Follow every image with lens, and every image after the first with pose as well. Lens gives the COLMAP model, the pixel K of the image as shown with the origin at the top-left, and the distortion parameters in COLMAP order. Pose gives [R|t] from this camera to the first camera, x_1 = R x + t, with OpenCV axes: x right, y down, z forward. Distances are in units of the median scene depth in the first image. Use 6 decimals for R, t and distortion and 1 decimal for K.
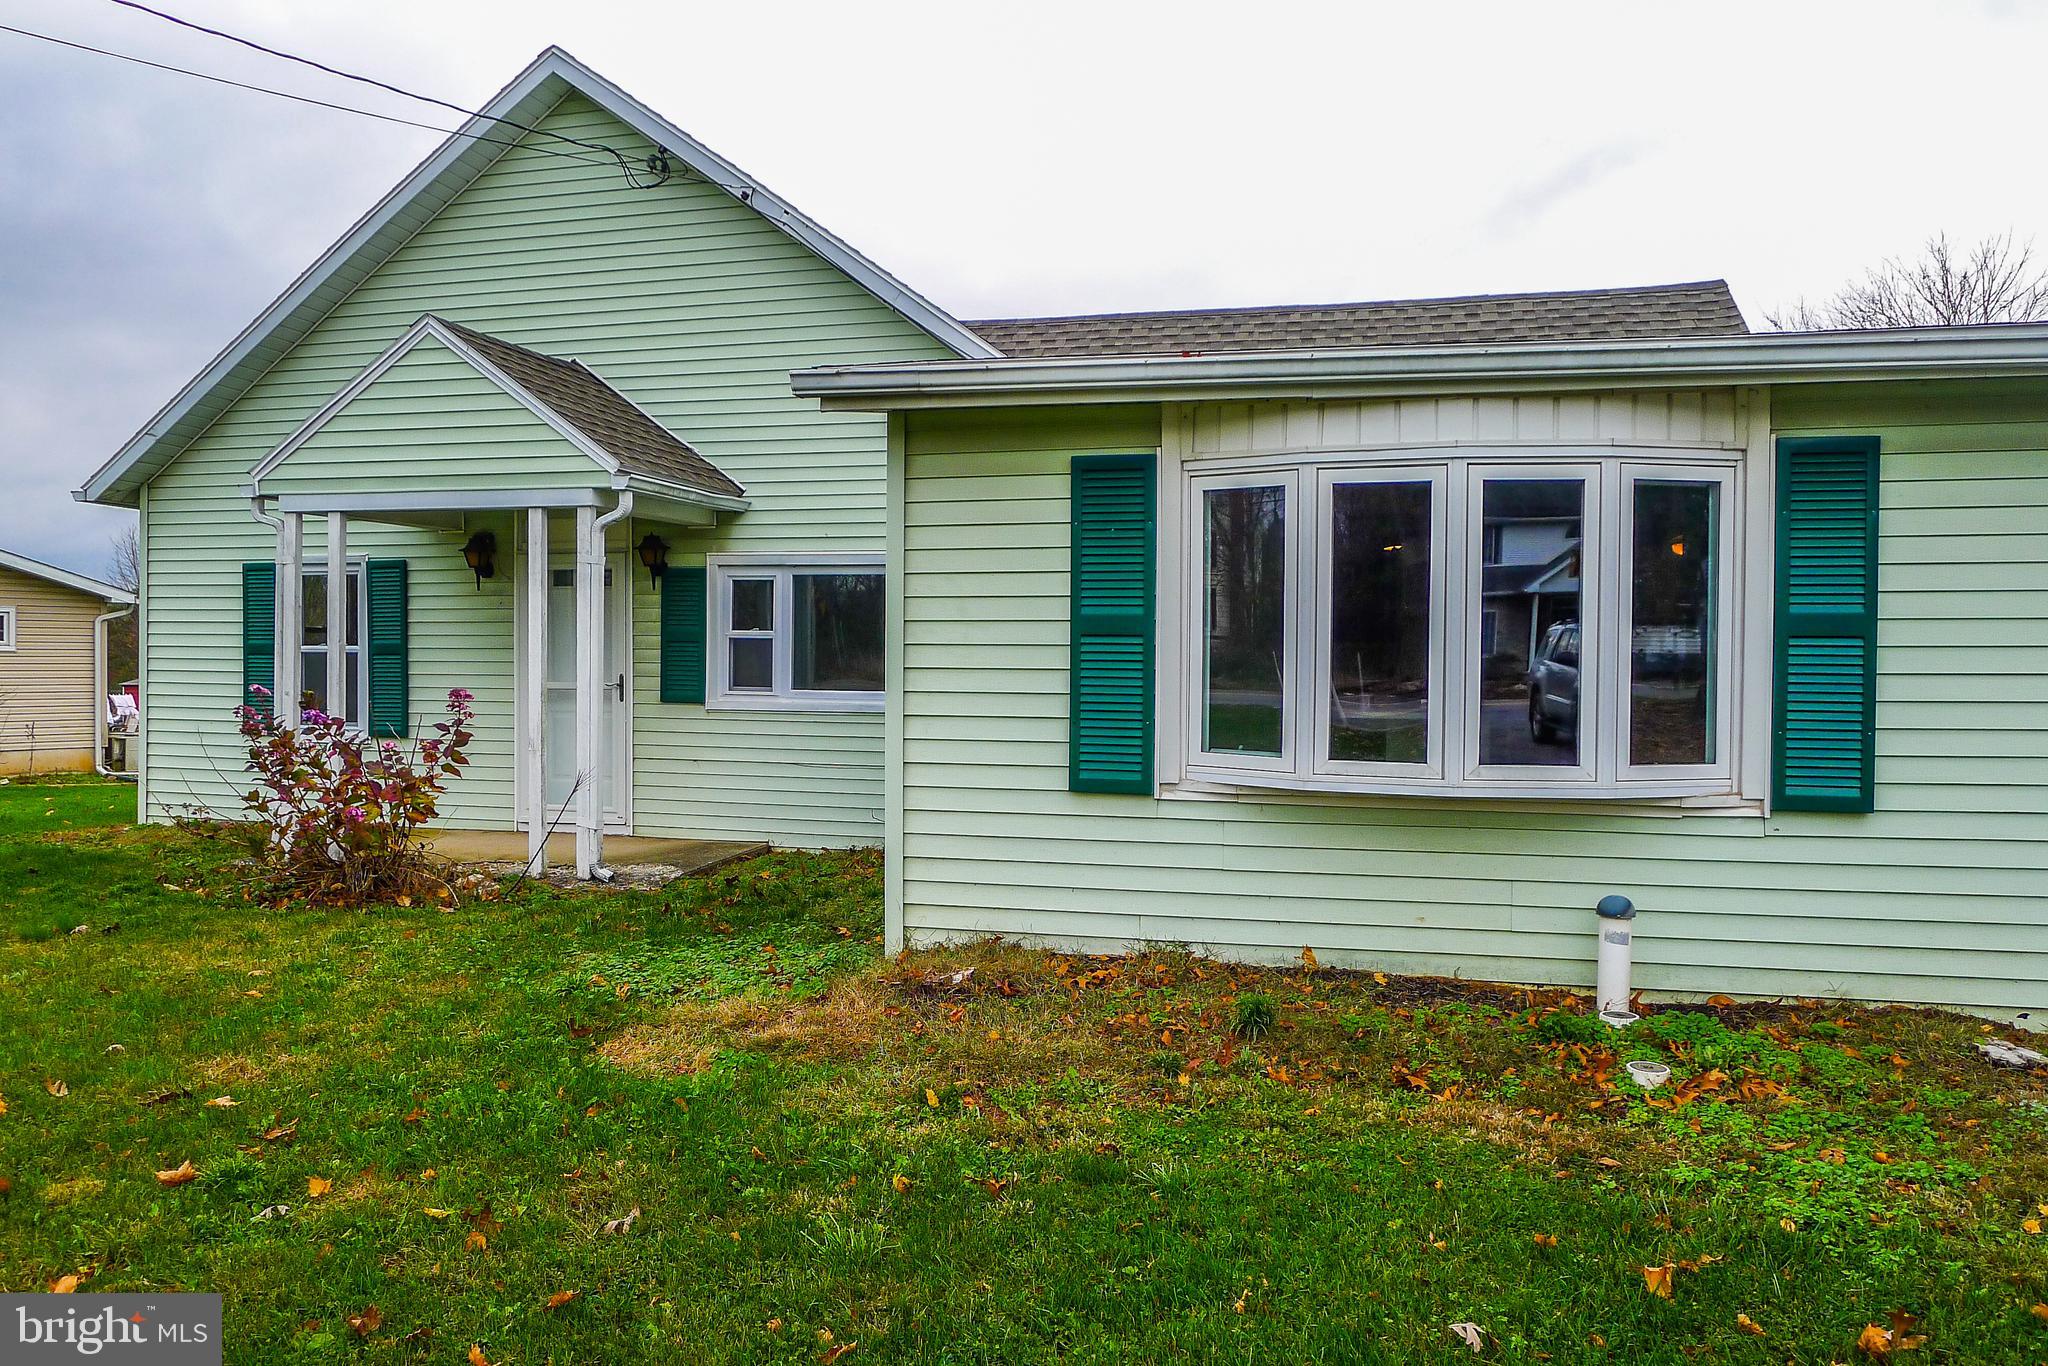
lens RADIAL K [[1408.3, 0, 1024.0], [0, 1408.3, 683.0], [0, 0, 1]] dist [-0.042632, 0.002114]
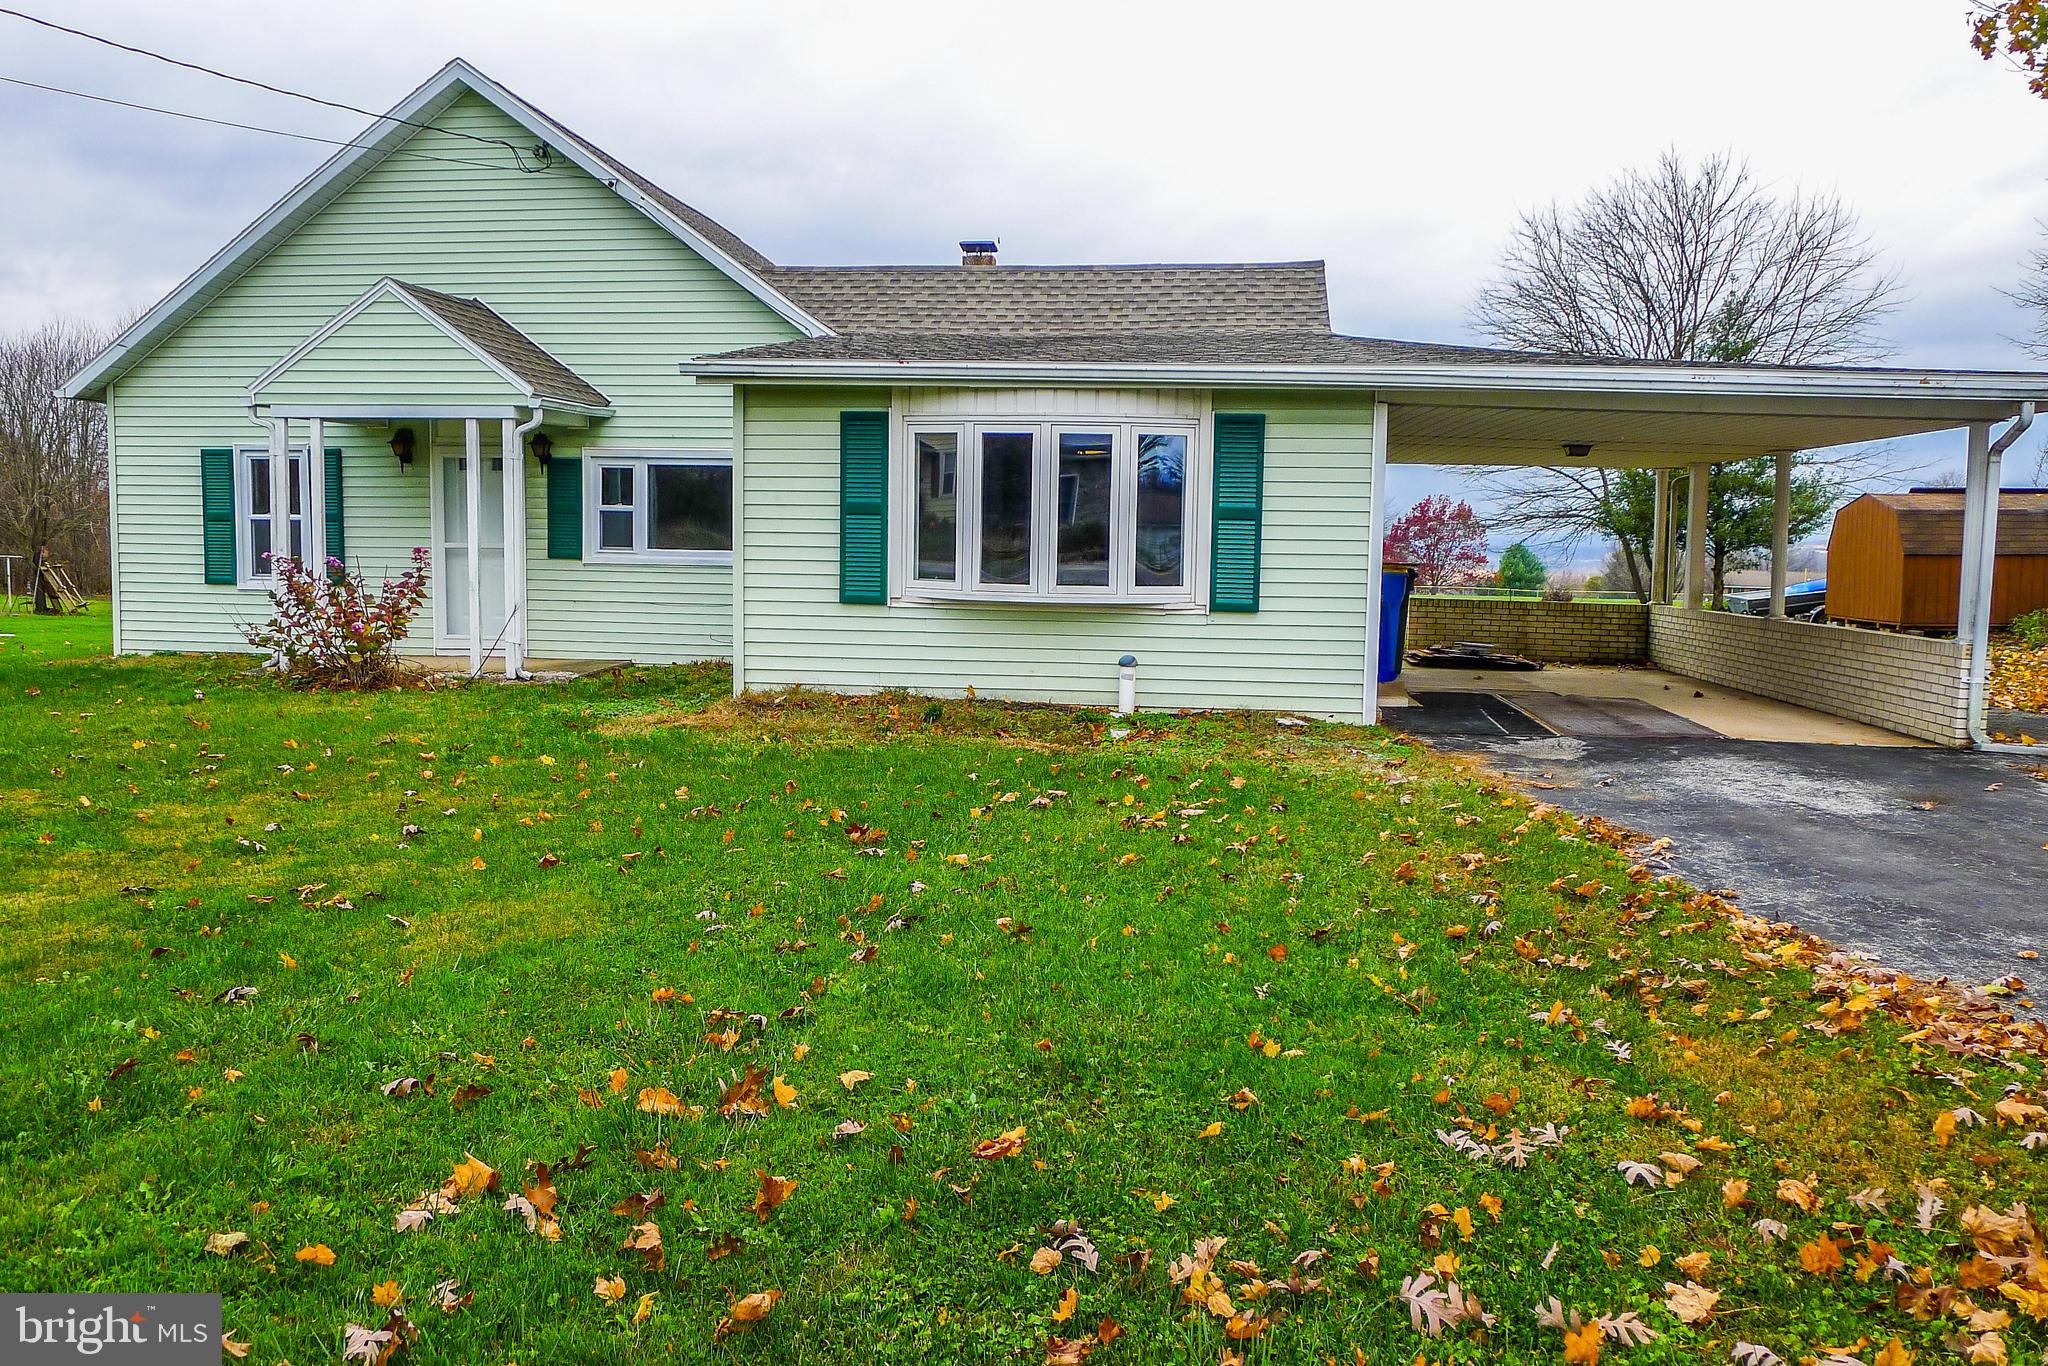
lens RADIAL K [[1582.9, 0, 1024.0], [0, 1582.9, 683.0], [0, 0, 1]] dist [-0.051524, 0.000894]
pose [[0.992651, -0.002931, 0.120978, 0.014320], [-0.006651, 0.996874, 0.078726, 0.013148], [-0.120830, -0.078952, 0.989529, -0.673102]]
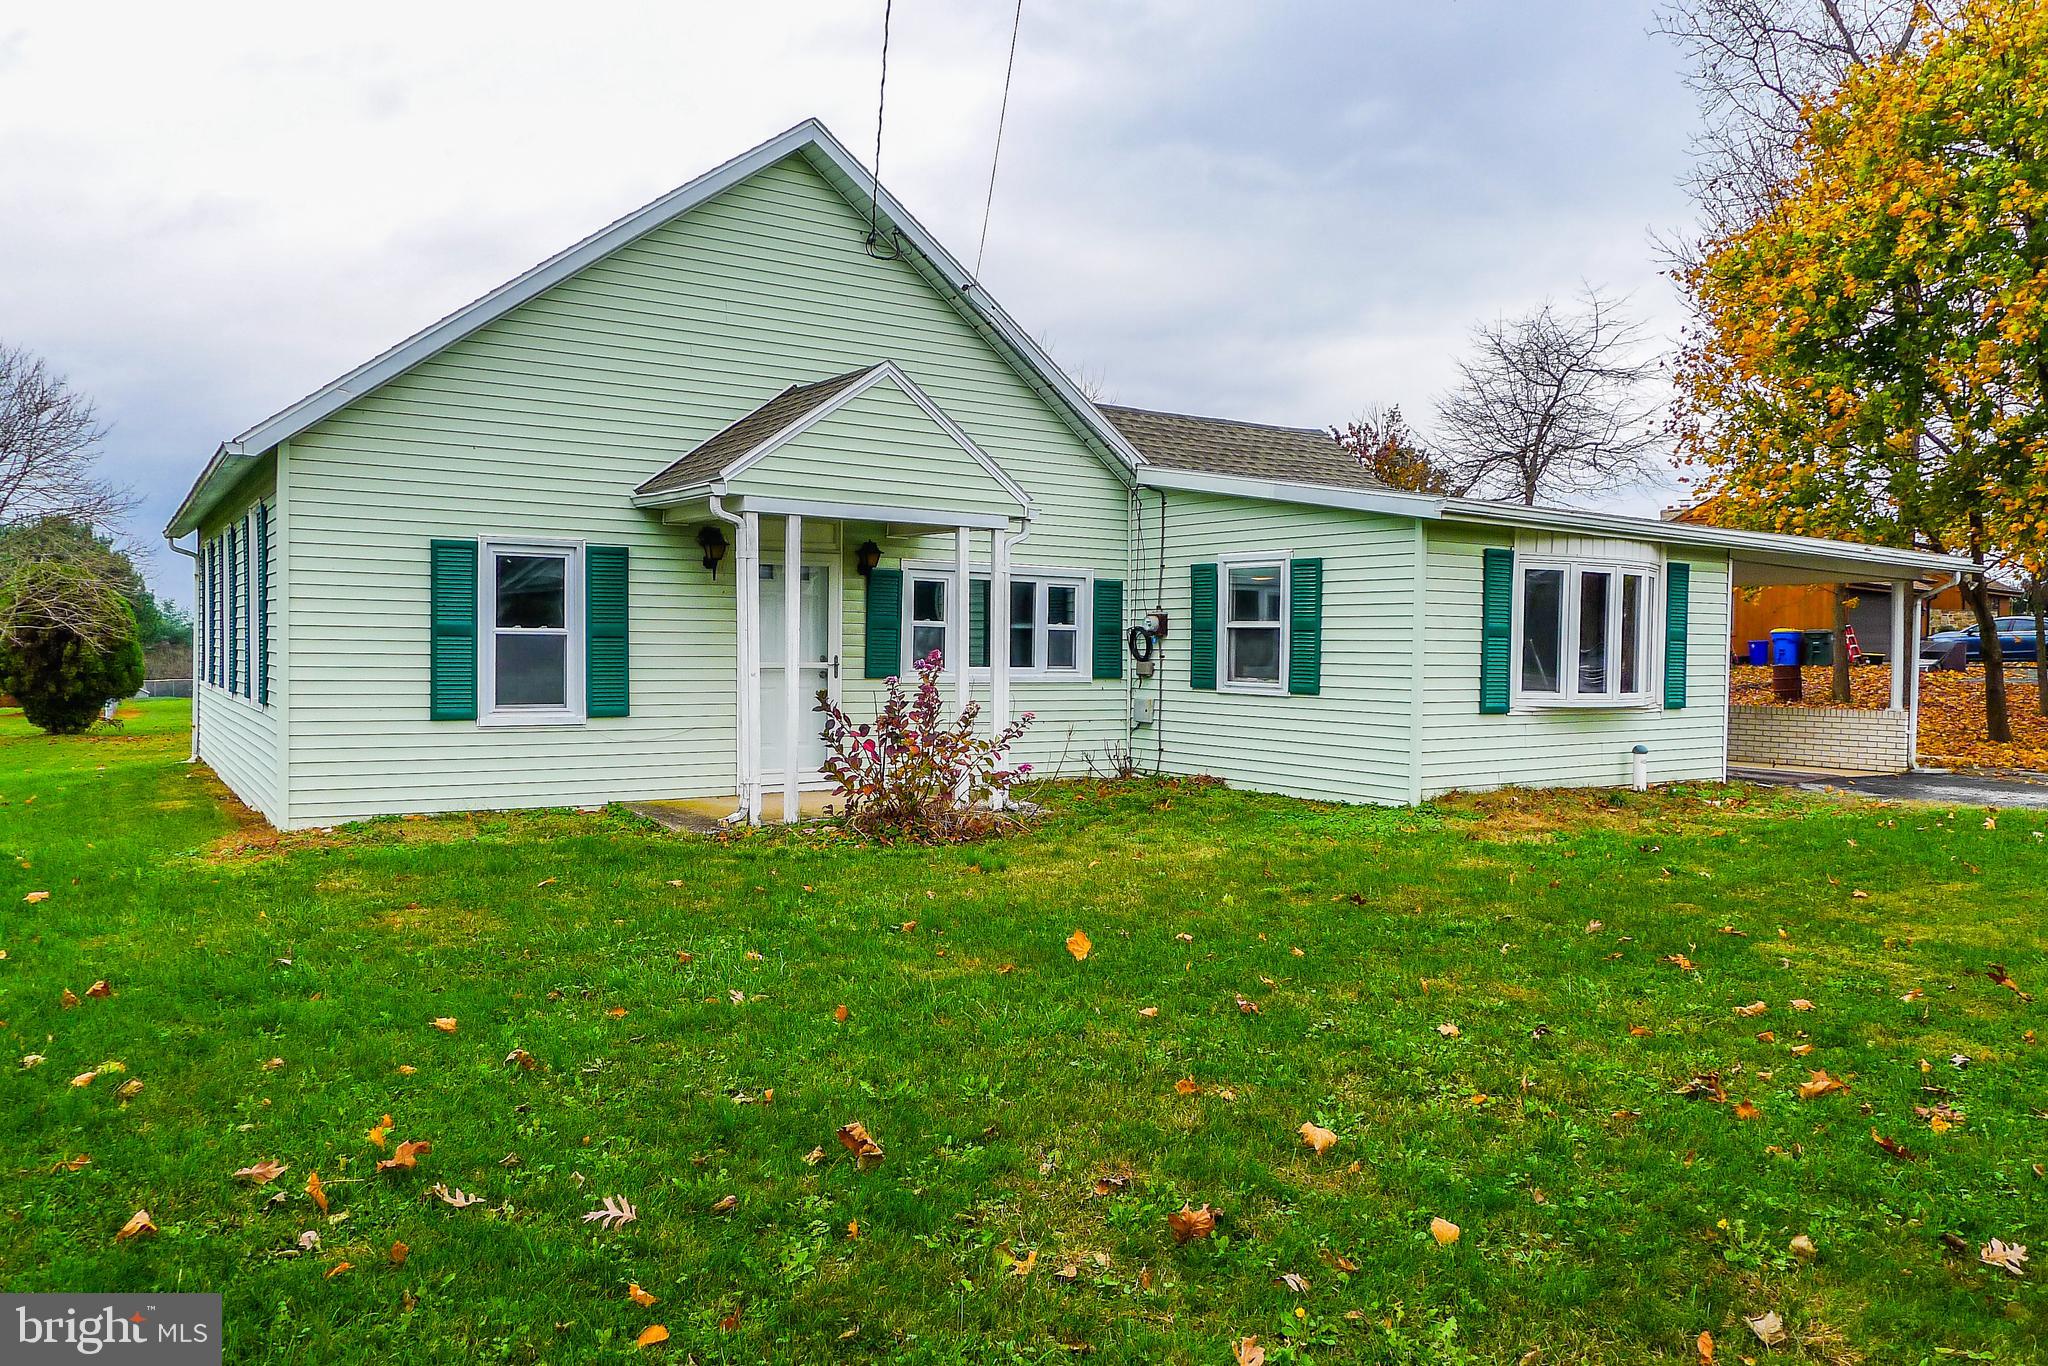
lens RADIAL K [[1408.3, 0, 1024.0], [0, 1408.3, 683.0], [0, 0, 1]] dist [-0.042632, 0.002114]
pose [[0.676482, -0.018465, 0.736227, -1.281462], [0.005236, 0.999781, 0.020264, -0.007644], [-0.736440, -0.009853, 0.676431, 0.082760]]
